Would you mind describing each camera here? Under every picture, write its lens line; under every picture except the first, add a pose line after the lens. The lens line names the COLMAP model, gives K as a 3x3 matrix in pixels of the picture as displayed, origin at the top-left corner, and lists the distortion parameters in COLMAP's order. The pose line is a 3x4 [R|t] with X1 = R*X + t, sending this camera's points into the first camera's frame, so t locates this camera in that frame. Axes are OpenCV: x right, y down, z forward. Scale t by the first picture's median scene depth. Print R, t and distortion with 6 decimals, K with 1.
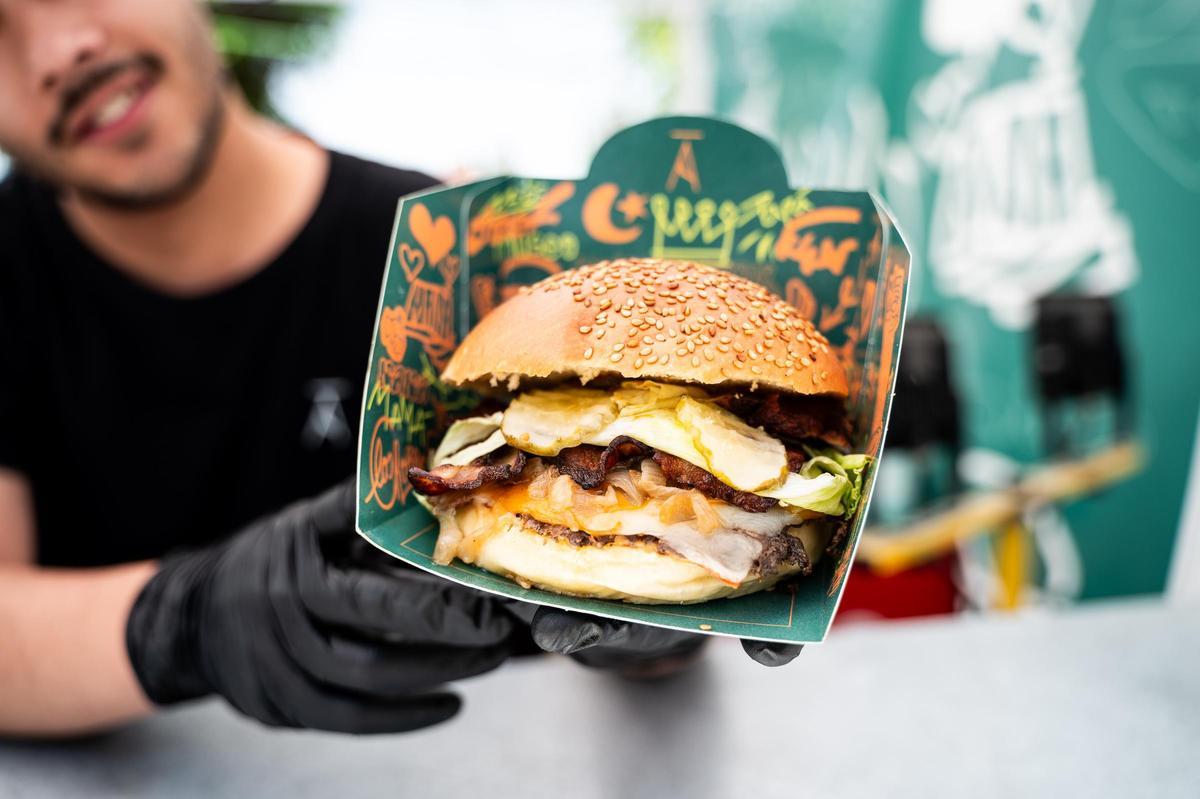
lens RADIAL K [[933.5, 0, 600.0], [0, 933.5, 399.5], [0, 0, 1]] dist [-0.002472, -0.002491]
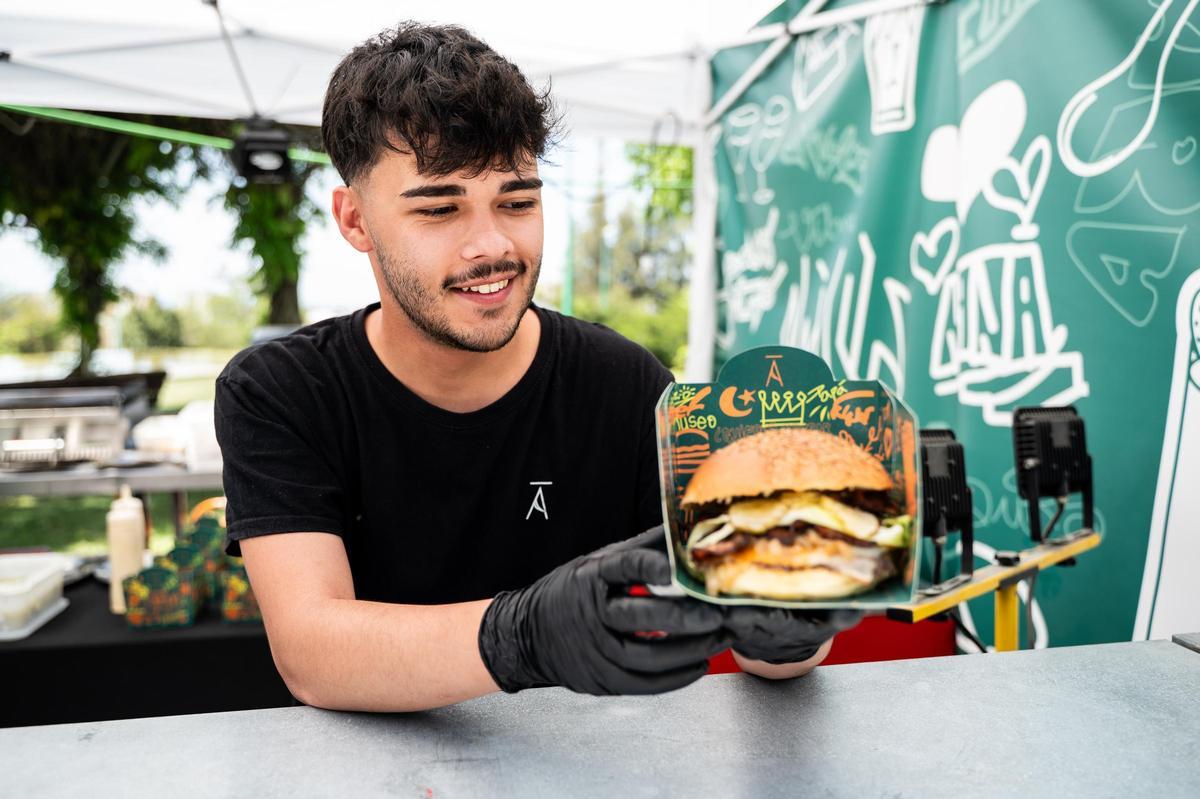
lens RADIAL K [[921.4, 0, 601.9], [0, 921.4, 378.8], [0, 0, 1]] dist [-0.002390, -0.003306]
pose [[0.991810, -0.086484, 0.093988, -0.523307], [0.100555, 0.982453, -0.157084, 0.010864], [-0.078754, 0.165249, 0.983103, -0.935169]]
